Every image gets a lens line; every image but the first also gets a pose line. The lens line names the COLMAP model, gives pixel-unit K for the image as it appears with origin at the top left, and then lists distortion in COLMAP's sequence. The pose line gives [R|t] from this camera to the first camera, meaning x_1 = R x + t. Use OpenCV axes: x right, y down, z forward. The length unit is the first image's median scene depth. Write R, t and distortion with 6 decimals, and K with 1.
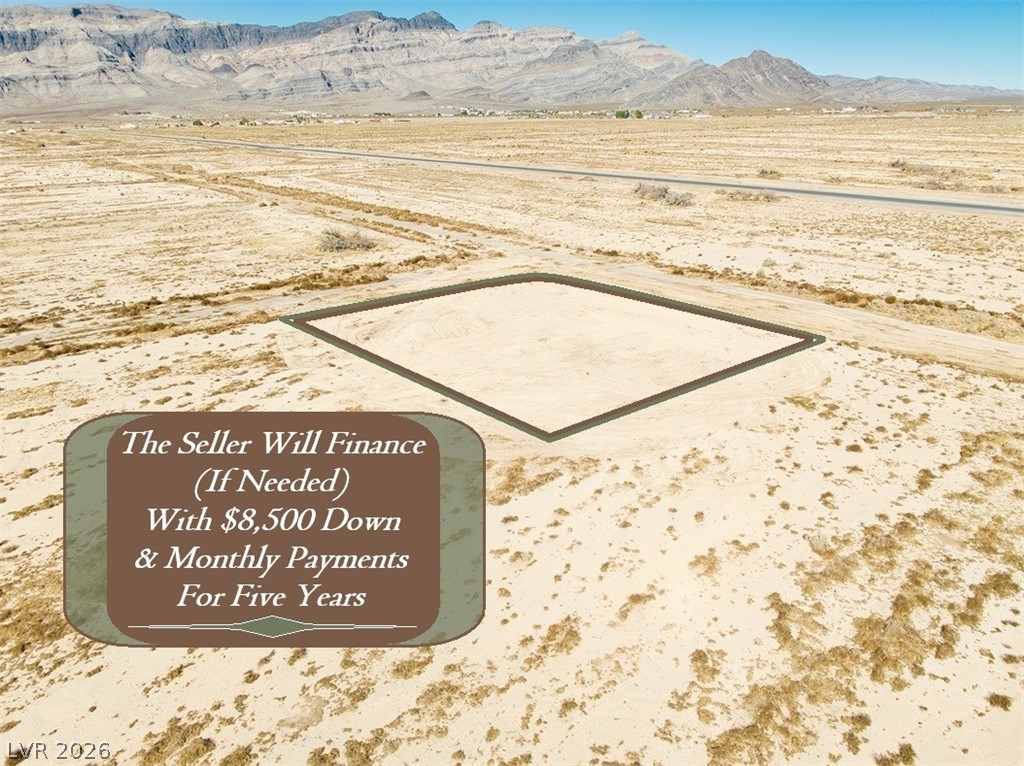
lens RADIAL K [[728.1, 0, 518.4], [0, 728.1, 377.1], [0, 0, 1]] dist [0.018387, -0.047045]
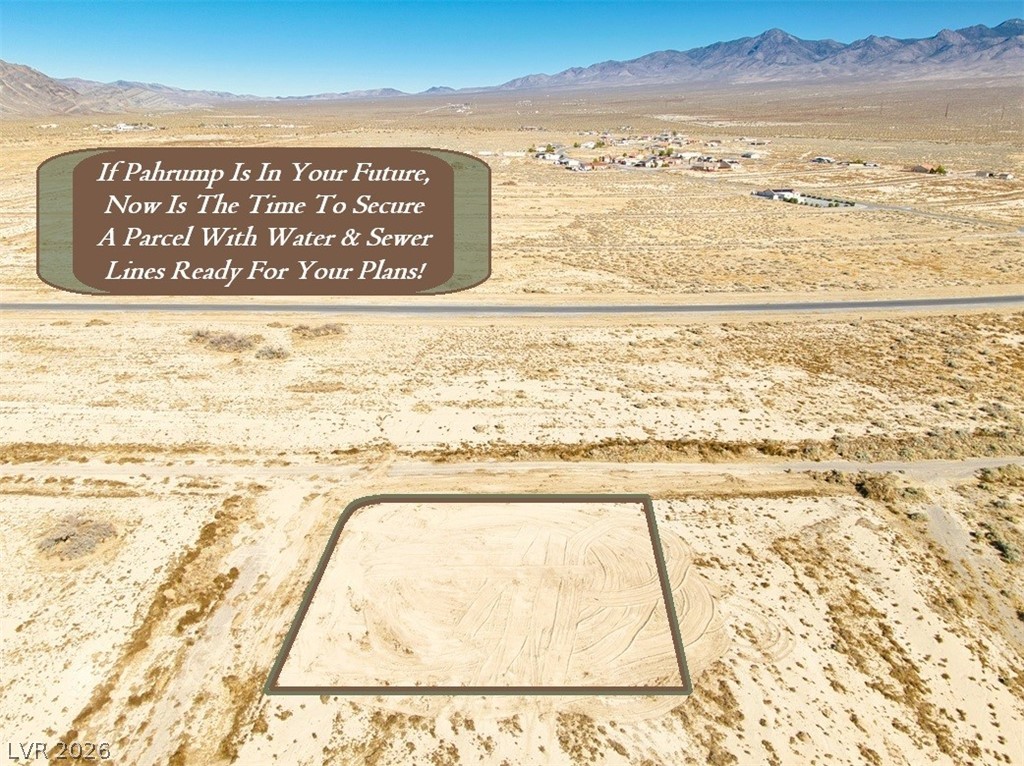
lens RADIAL K [[728.1, 0, 513.6], [0, 728.1, 382.8], [0, 0, 1]] dist [0.018387, -0.047045]
pose [[0.625813, -0.261019, 0.735001, -0.417900], [0.259628, 0.958316, 0.119265, -0.274478], [-0.735494, 0.116189, 0.667494, 0.037344]]
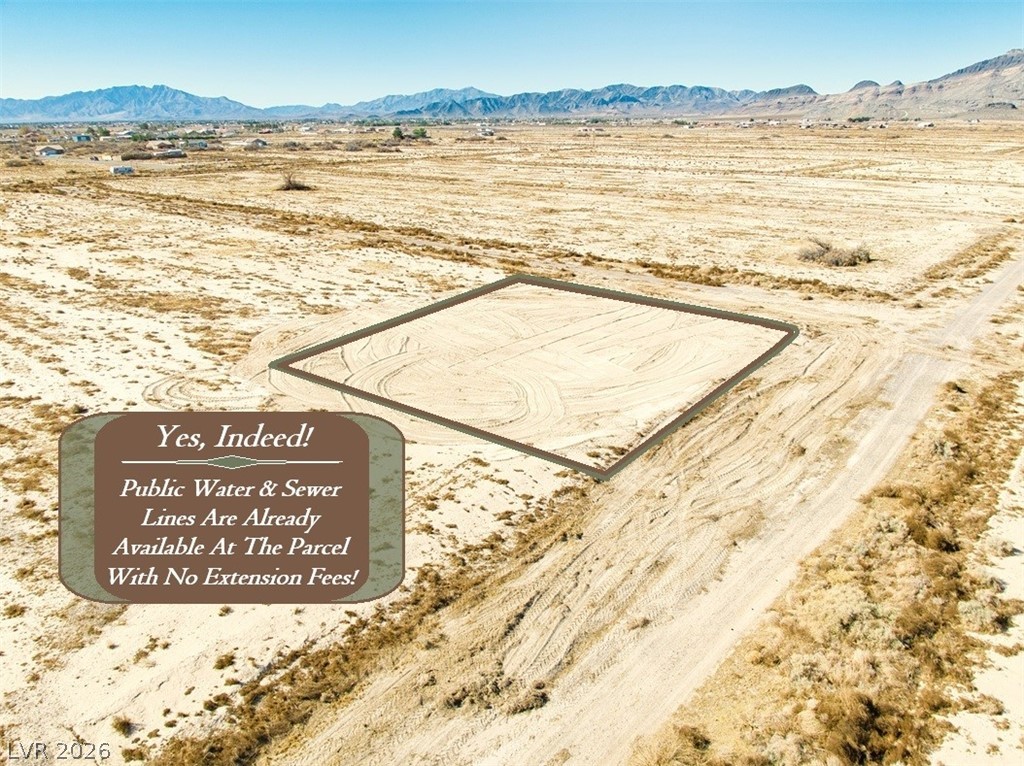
lens RADIAL K [[728.1, 0, 516.0], [0, 728.1, 385.3], [0, 0, 1]] dist [0.018387, -0.047045]
pose [[0.183202, 0.347658, -0.919549, 0.491532], [-0.331960, 0.902316, 0.275006, -0.133495], [0.925332, 0.254872, 0.280714, 0.357244]]
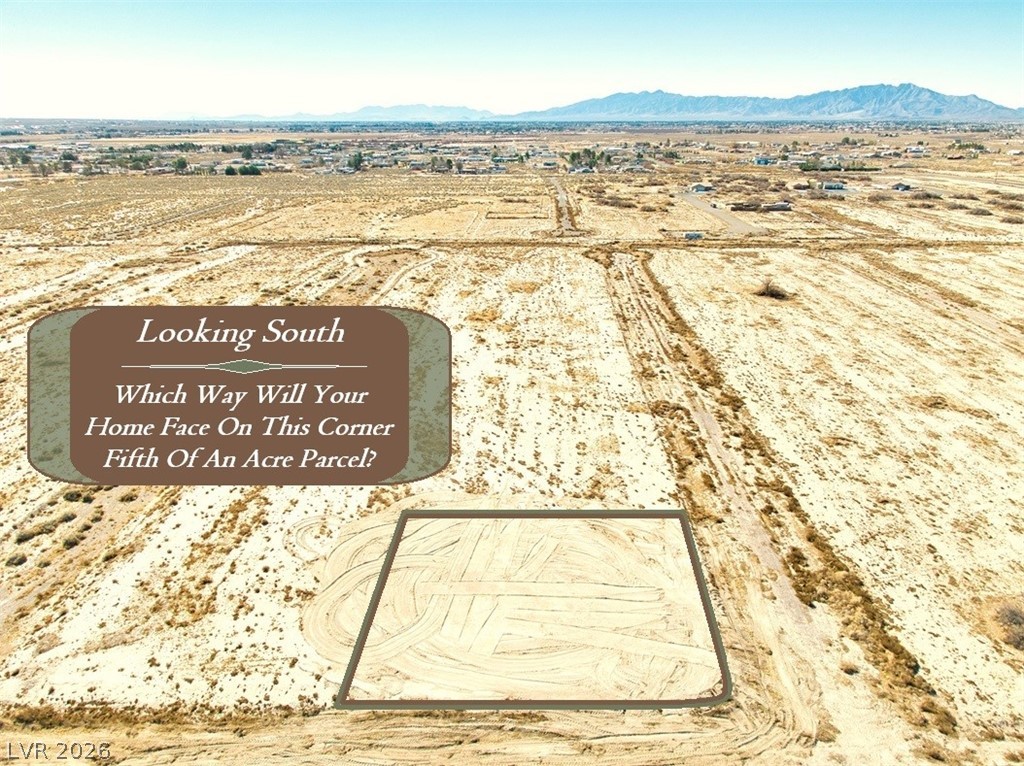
lens RADIAL K [[728.1, 0, 516.2], [0, 728.1, 387.2], [0, 0, 1]] dist [0.018387, -0.047045]
pose [[-0.648622, 0.275120, -0.709647, 0.428536], [-0.251908, 0.802234, 0.541260, -0.518936], [0.718215, 0.529839, -0.451041, 0.702153]]
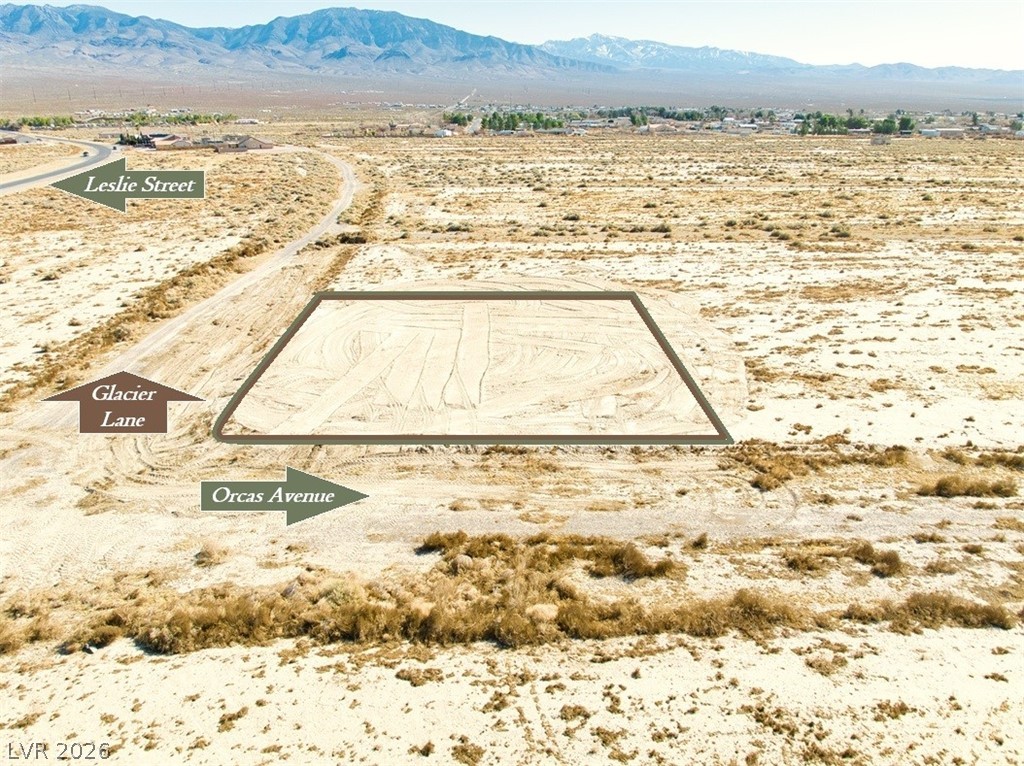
lens RADIAL K [[728.1, 0, 511.2], [0, 728.1, 383.5], [0, 0, 1]] dist [0.018387, -0.047045]
pose [[-0.788032, -0.204001, 0.580853, -0.294536], [0.222237, 0.785617, 0.577422, -0.288603], [-0.574123, 0.584114, -0.573754, 0.800282]]
